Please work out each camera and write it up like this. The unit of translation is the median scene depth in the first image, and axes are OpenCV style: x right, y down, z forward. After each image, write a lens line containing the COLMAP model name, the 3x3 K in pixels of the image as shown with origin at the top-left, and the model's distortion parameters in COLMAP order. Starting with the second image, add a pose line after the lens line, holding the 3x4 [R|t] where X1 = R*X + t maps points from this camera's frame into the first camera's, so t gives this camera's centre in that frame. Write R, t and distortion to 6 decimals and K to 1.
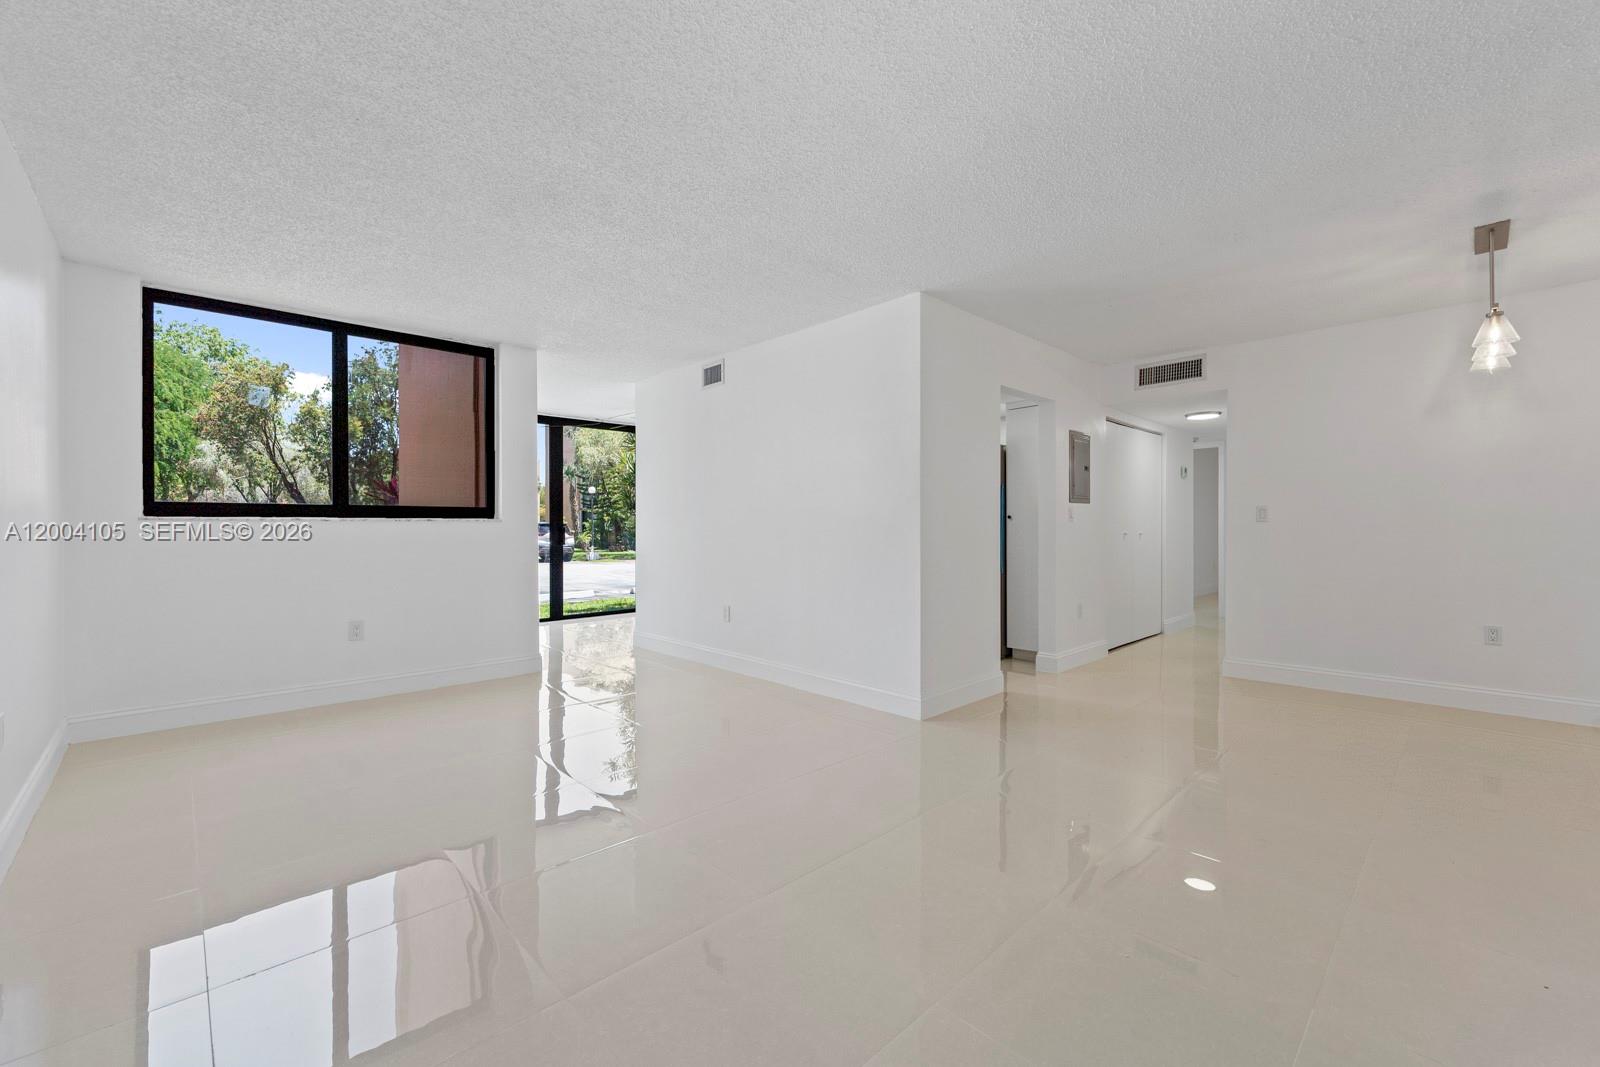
lens RADIAL K [[653.1, 0, 802.9], [0, 653.1, 527.7], [0, 0, 1]] dist [-0.001325, -0.000952]
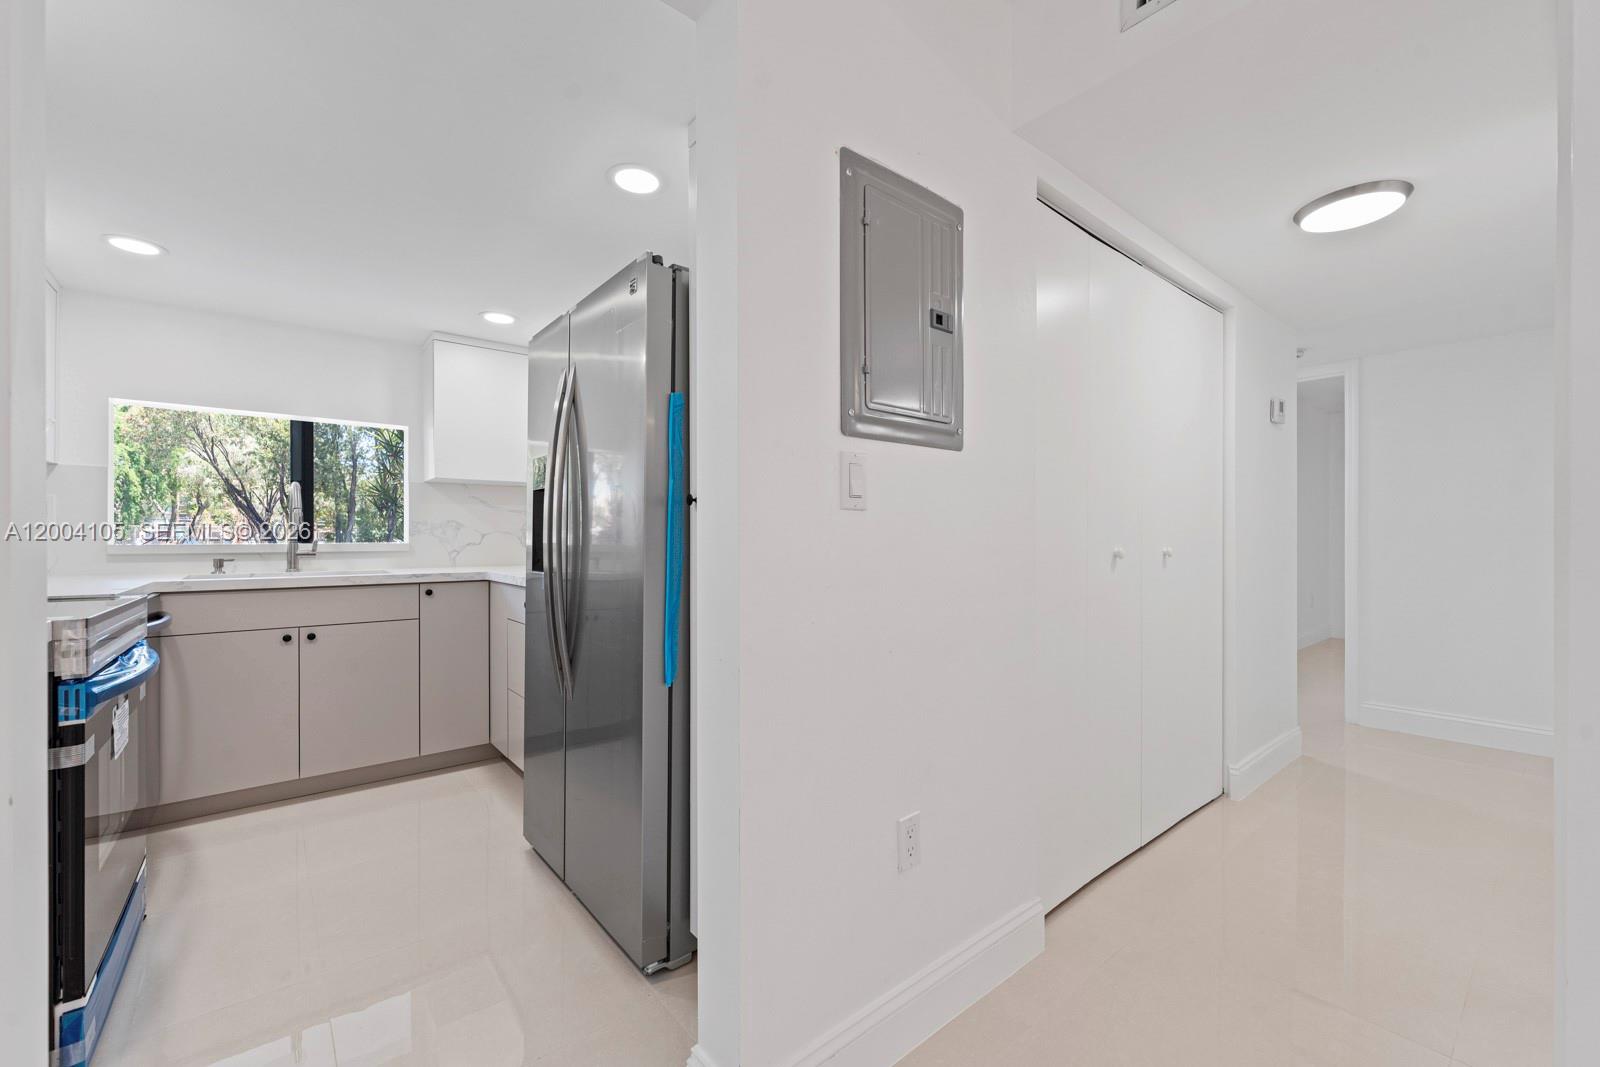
lens RADIAL K [[653.1, 0, 792.3], [0, 653.1, 533.5], [0, 0, 1]] dist [-0.001325, -0.000952]
pose [[0.997002, 0.002842, -0.077327, 0.434399], [-0.003539, 0.999954, -0.008879, 0.001589], [0.077298, 0.009126, 0.996966, 0.795384]]
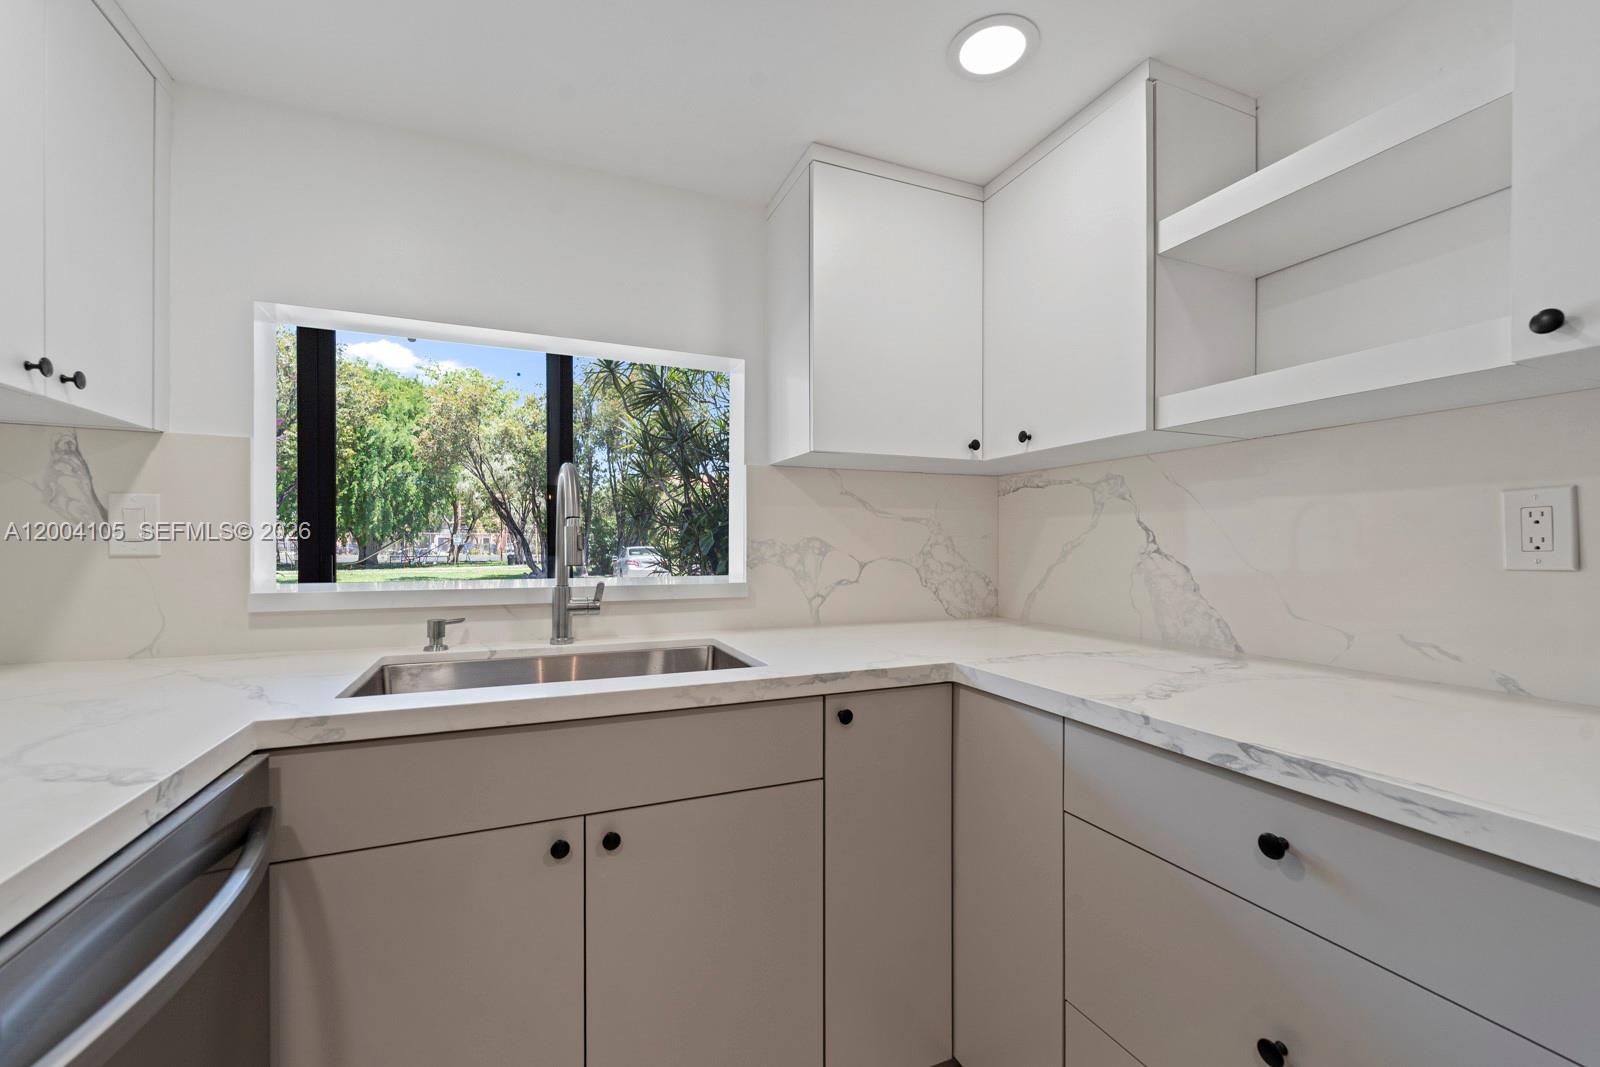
lens RADIAL K [[653.1, 0, 788.9], [0, 653.1, 541.6], [0, 0, 1]] dist [-0.001325, -0.000952]
pose [[0.933170, 0.003891, -0.359413, 0.118558], [-0.005606, 0.999977, -0.003730, -0.014706], [0.359390, 0.005496, 0.933171, 1.133212]]
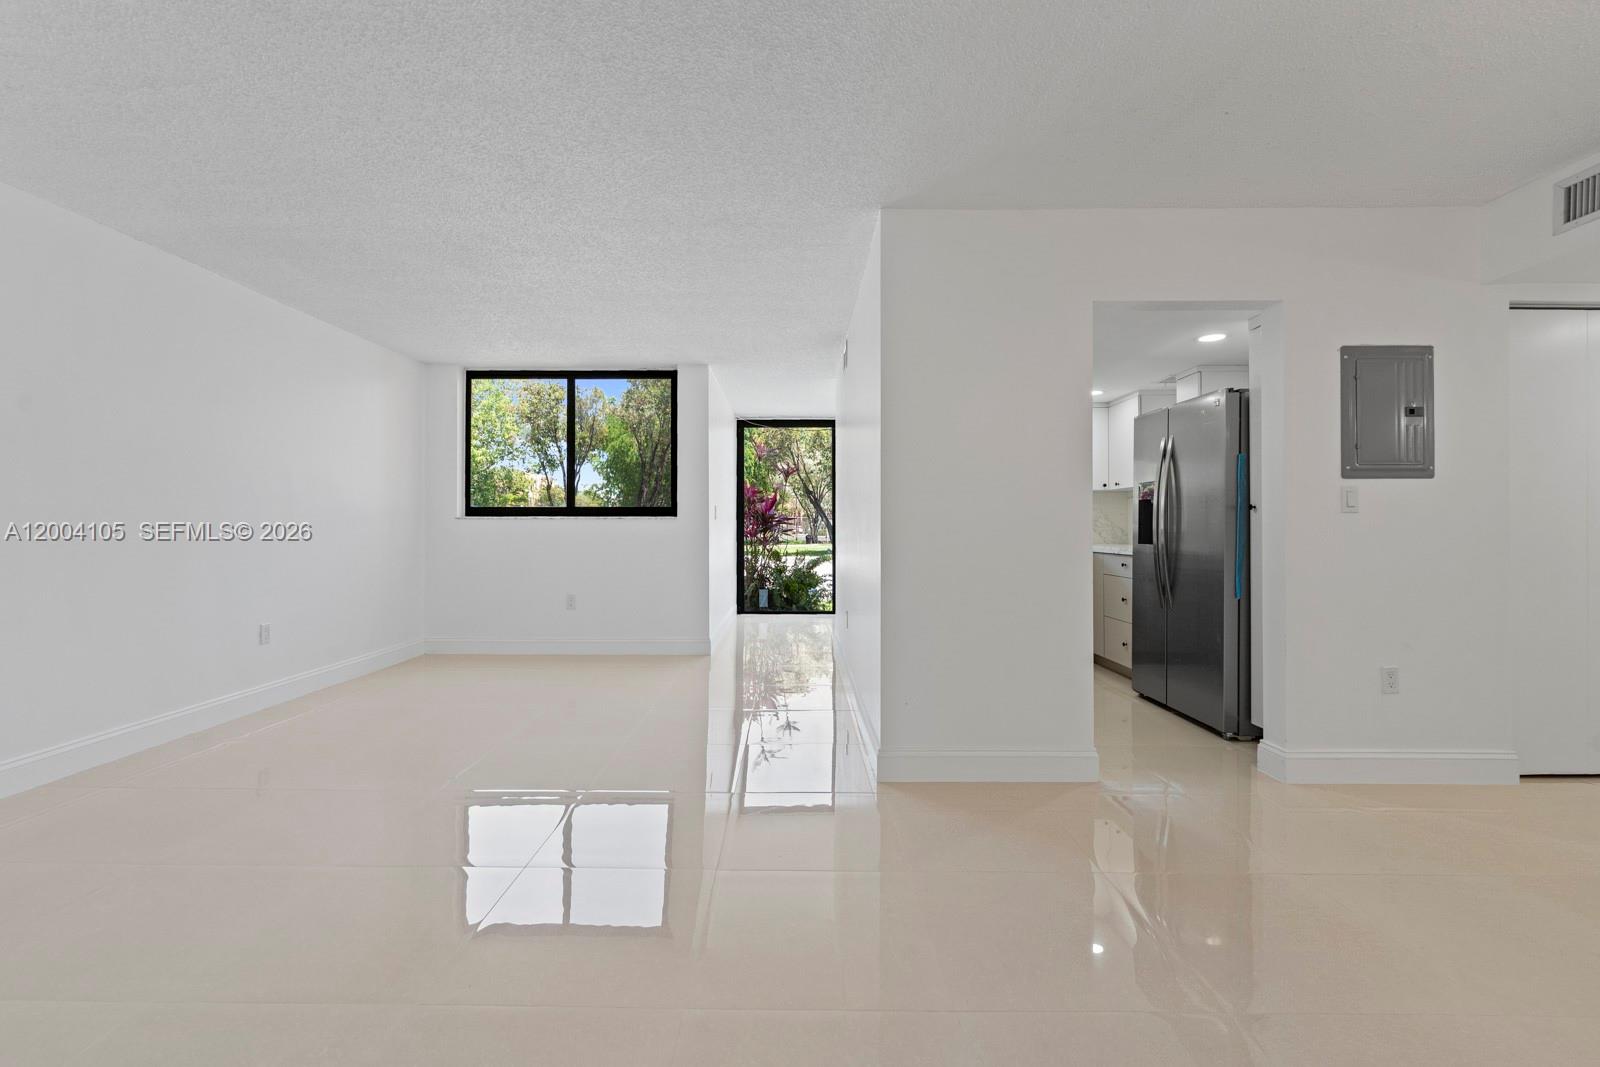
lens RADIAL K [[653.1, 0, 797.2], [0, 653.1, 525.2], [0, 0, 1]] dist [-0.001325, -0.000952]
pose [[0.722861, 0.001383, -0.690992, 0.483709], [-0.001911, 0.999998, 0.000002, 0.001210], [0.690990, 0.001319, 0.722863, 0.309099]]
